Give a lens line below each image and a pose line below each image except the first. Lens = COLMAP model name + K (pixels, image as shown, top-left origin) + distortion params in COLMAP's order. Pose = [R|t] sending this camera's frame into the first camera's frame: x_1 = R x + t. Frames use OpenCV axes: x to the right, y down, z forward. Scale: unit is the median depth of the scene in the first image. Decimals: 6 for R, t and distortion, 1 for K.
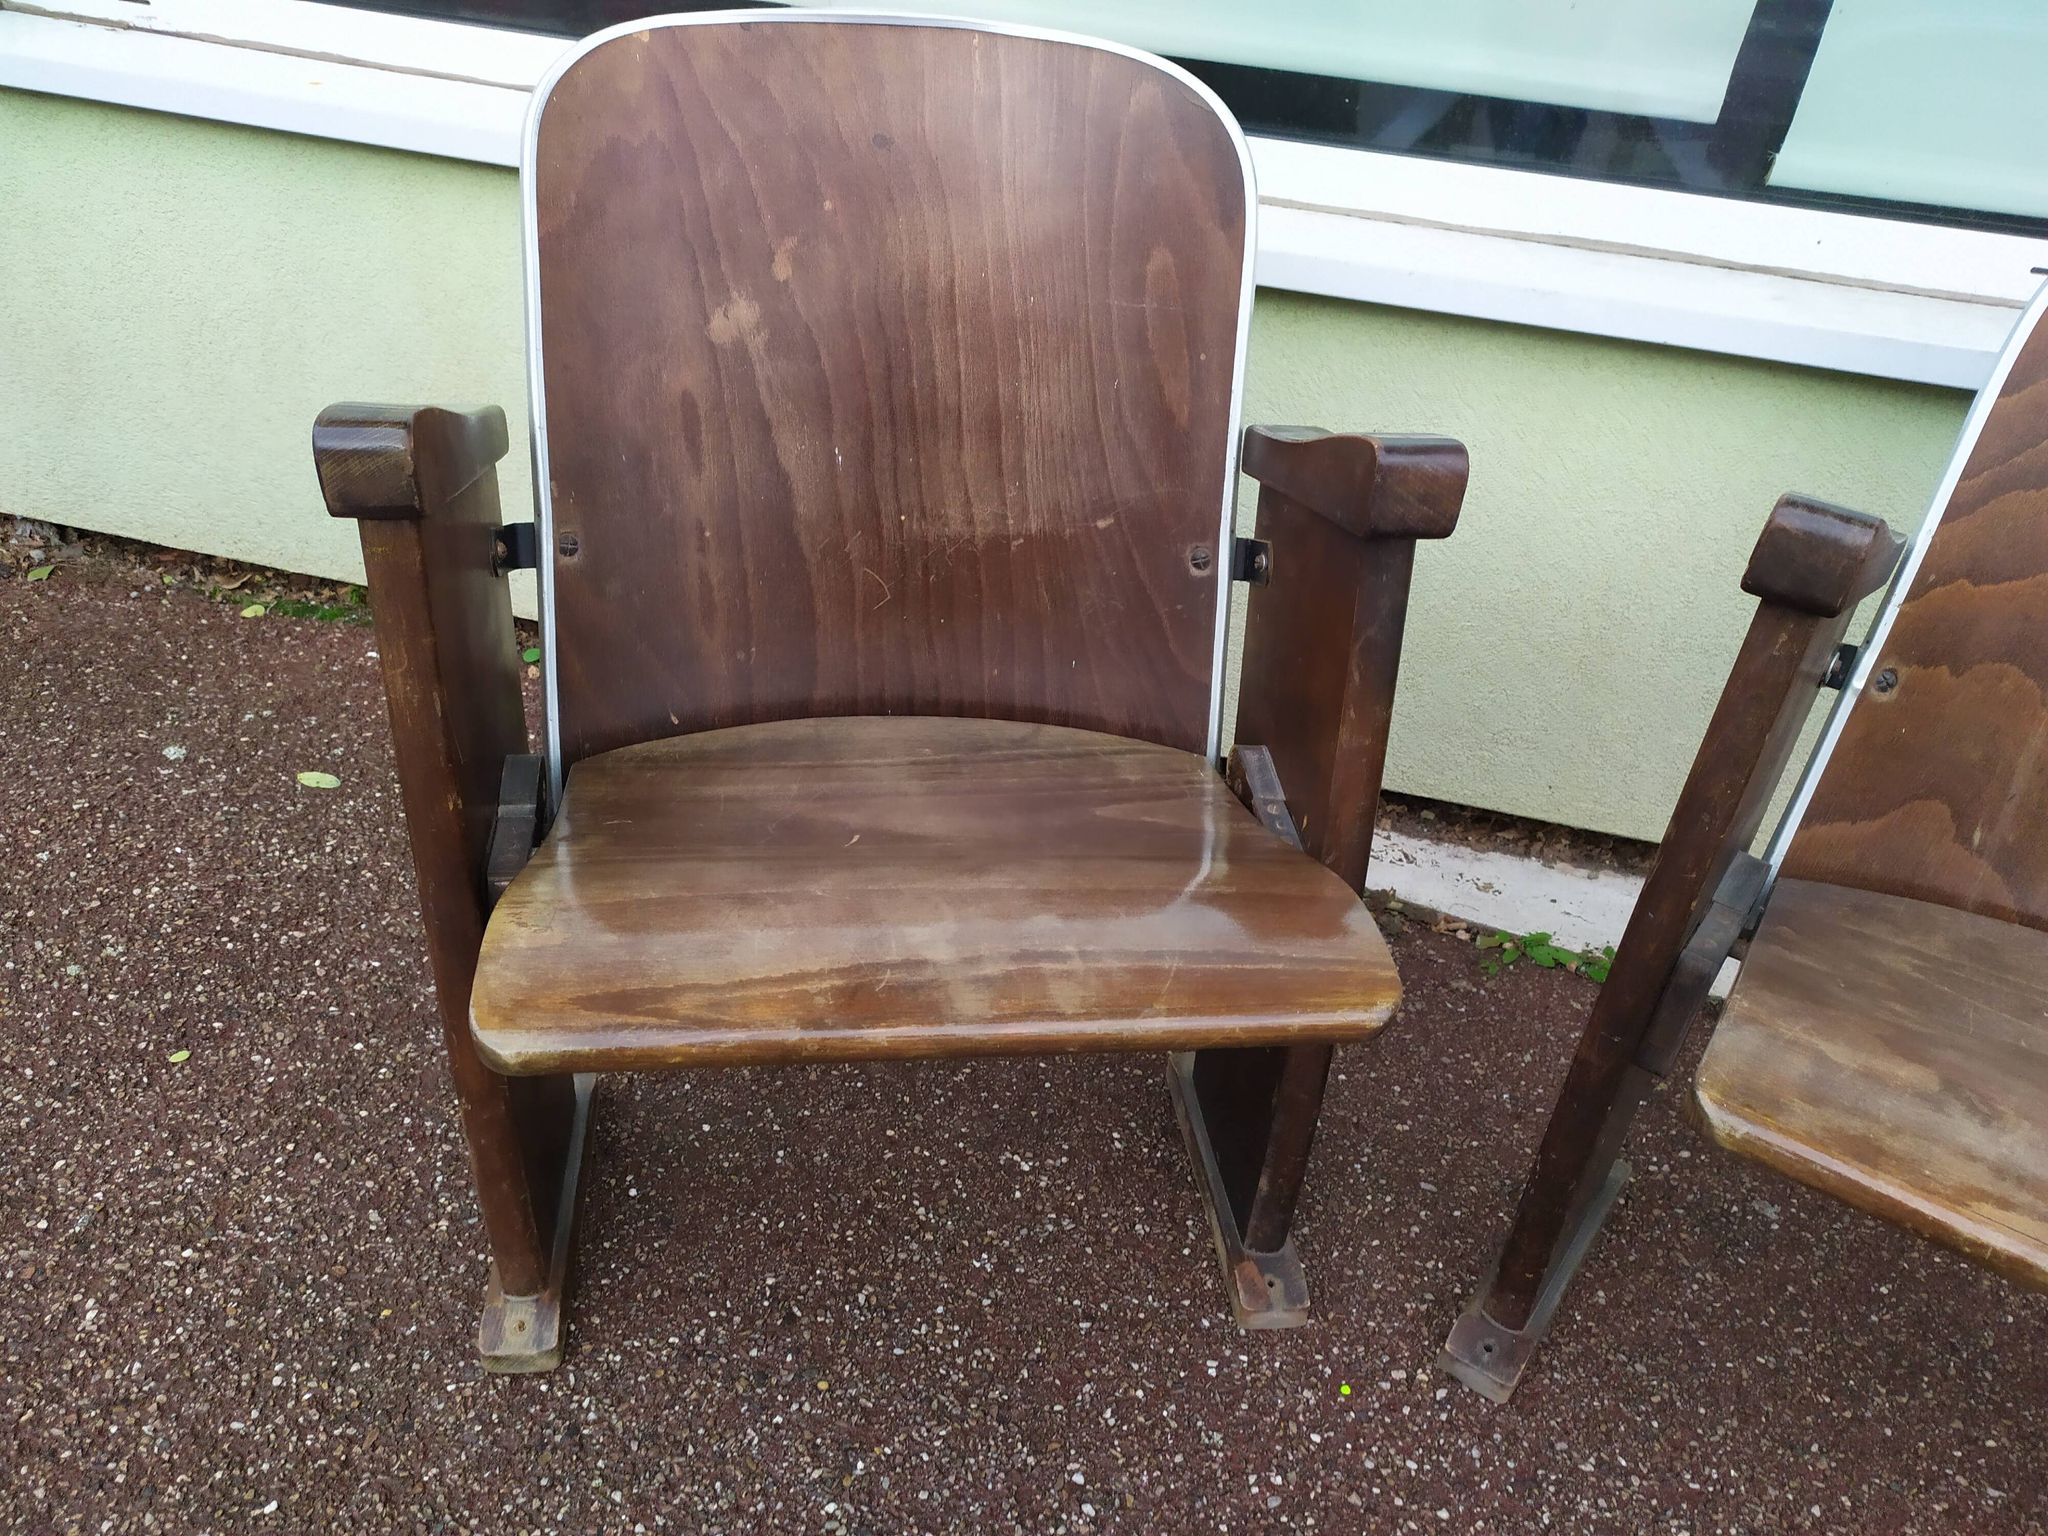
lens RADIAL K [[1625.8, 0, 1017.8], [0, 1625.8, 808.3], [0, 0, 1]] dist [0.059768, -0.068797]
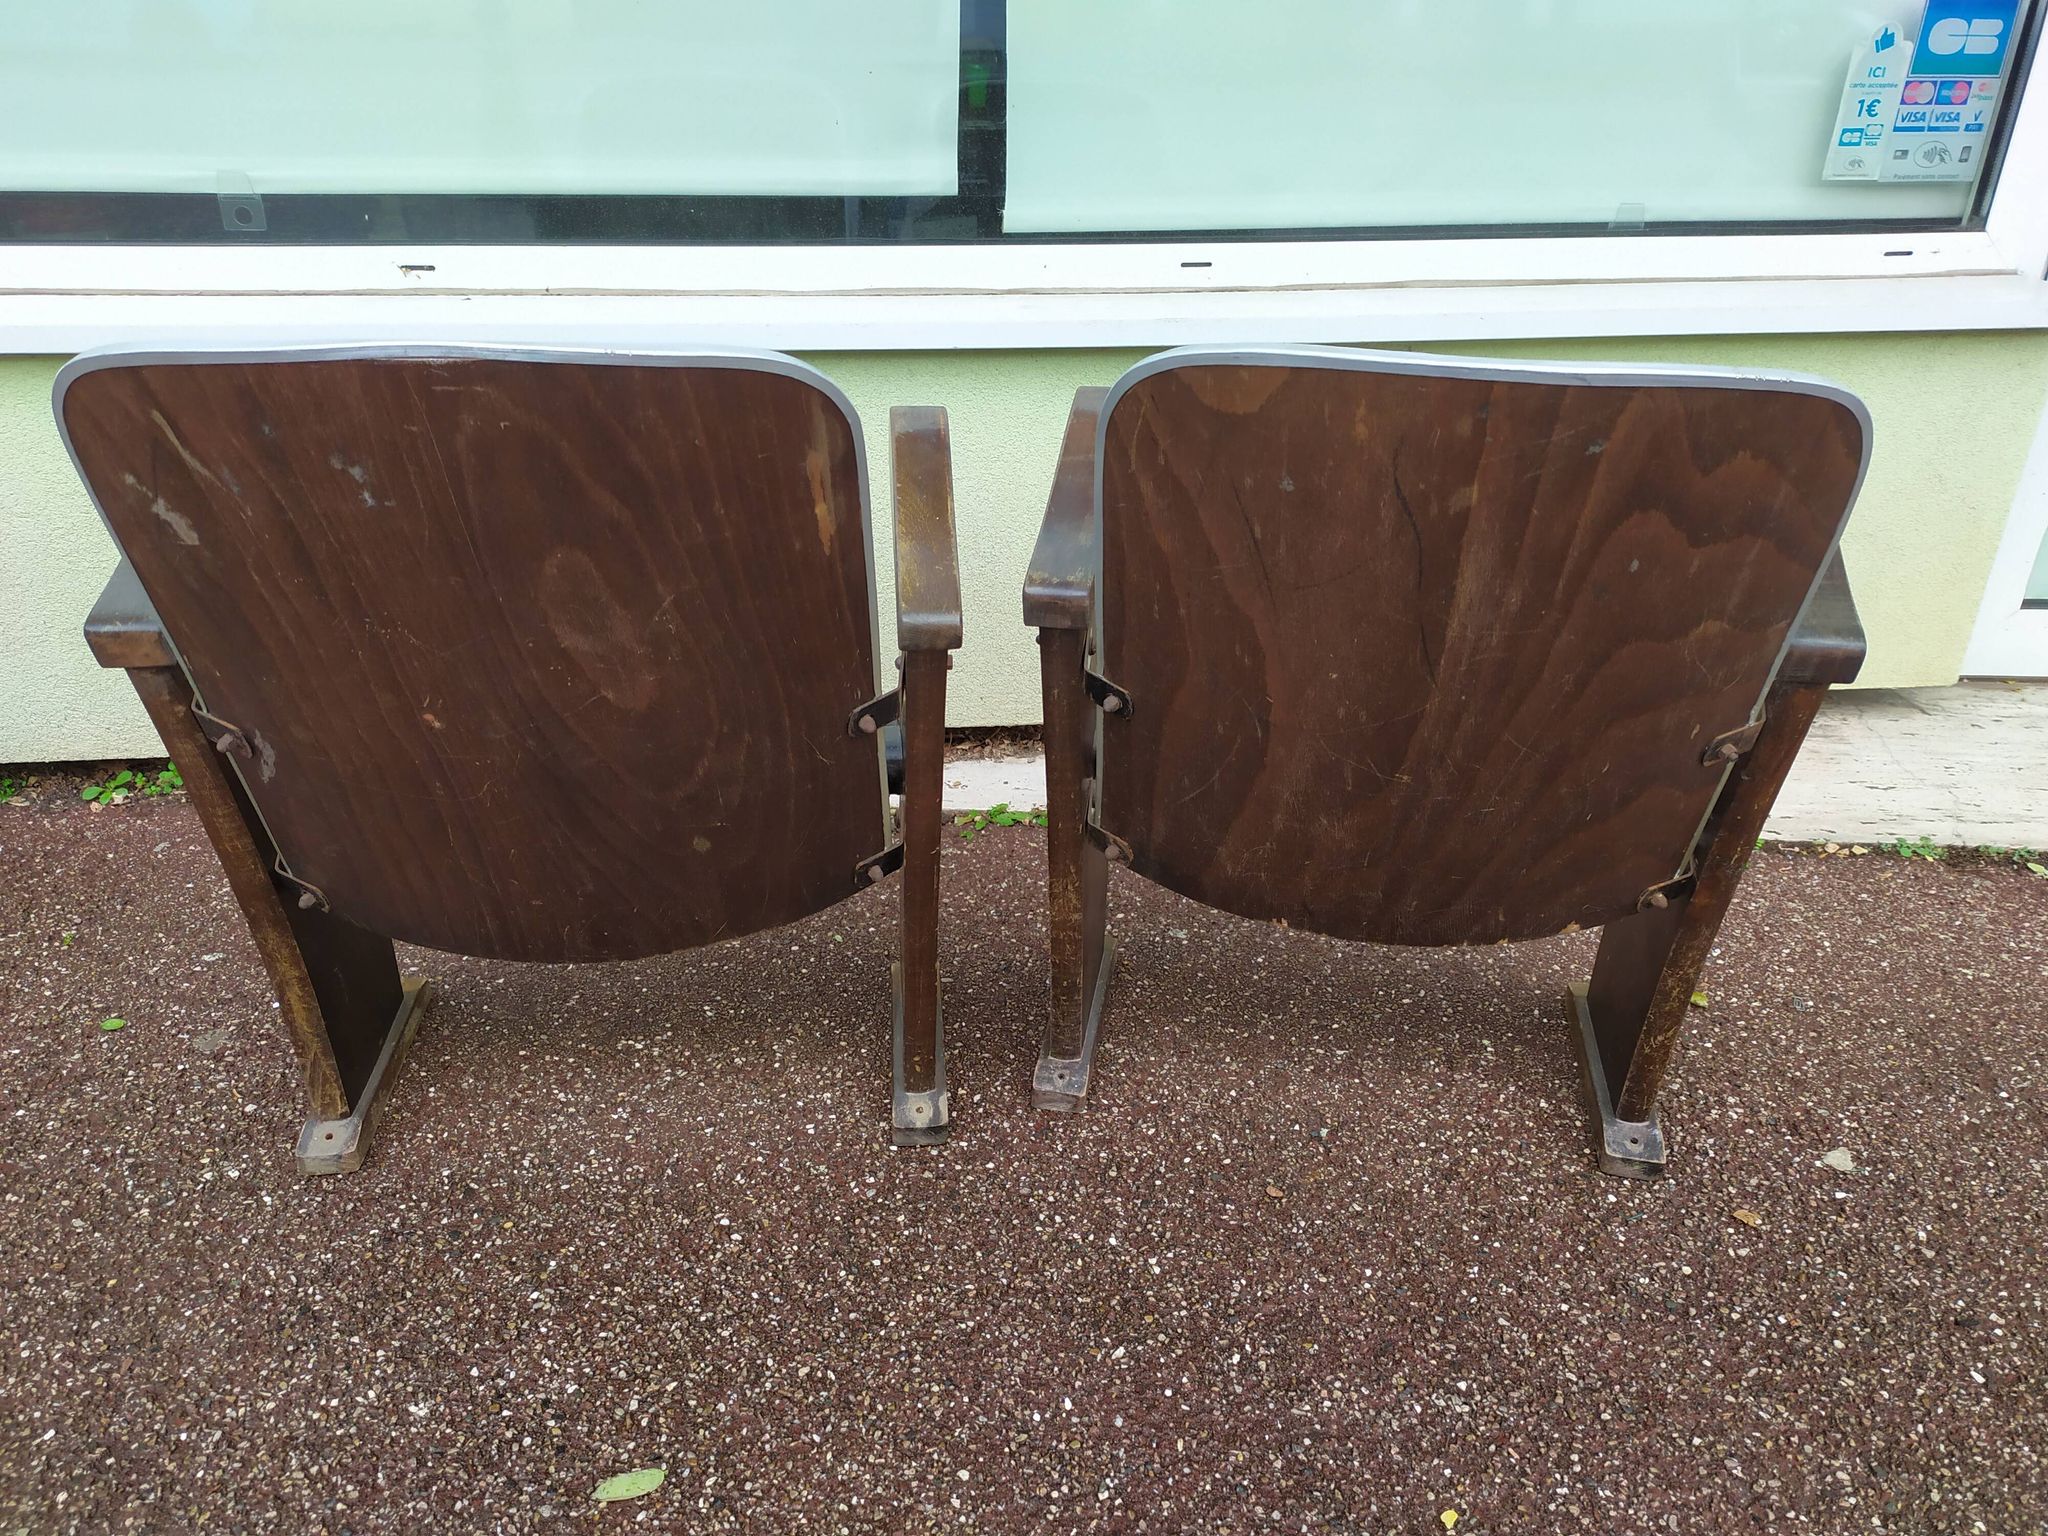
lens RADIAL K [[1545.5, 0, 1027.9], [0, 1545.5, 788.6], [0, 0, 1]] dist [0.061546, -0.062273]
pose [[0.933798, -0.225024, 0.278183, -0.004279], [0.247562, 0.967669, -0.048256, 0.175370], [-0.258330, 0.113929, 0.959315, -0.277603]]
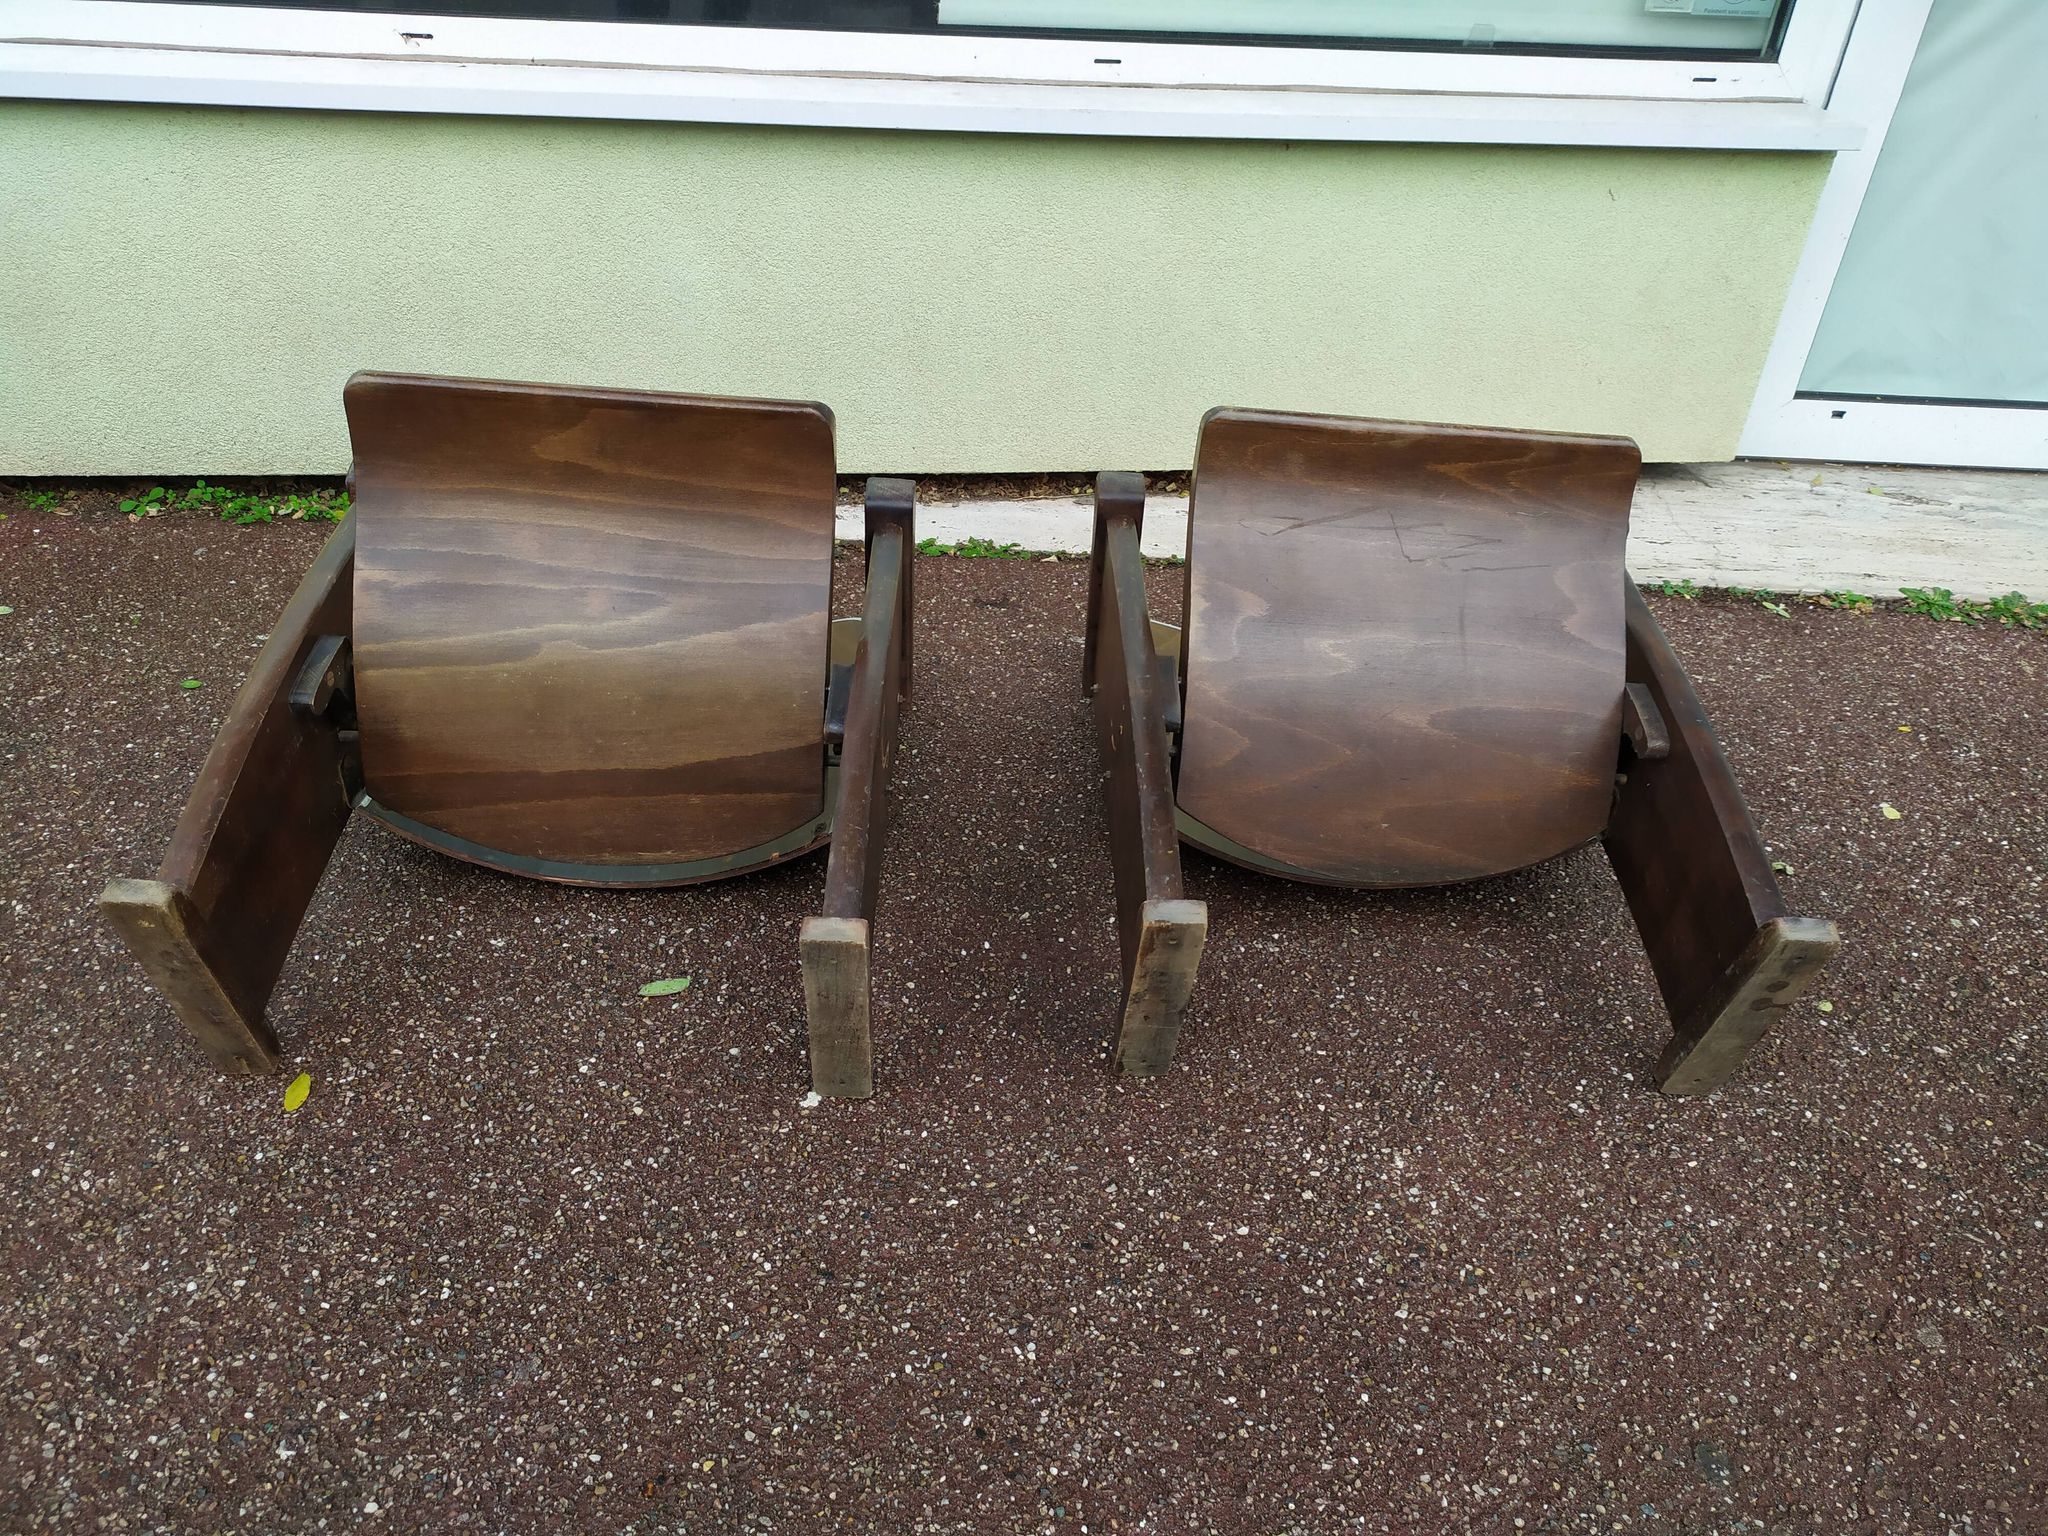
lens RADIAL K [[1545.5, 0, 1030.3], [0, 1545.5, 779.5], [0, 0, 1]] dist [0.061546, -0.062273]
pose [[0.918754, -0.241208, 0.312585, -0.141995], [0.229931, 0.970462, 0.073046, 0.287465], [-0.320971, 0.004762, 0.947077, -0.565387]]
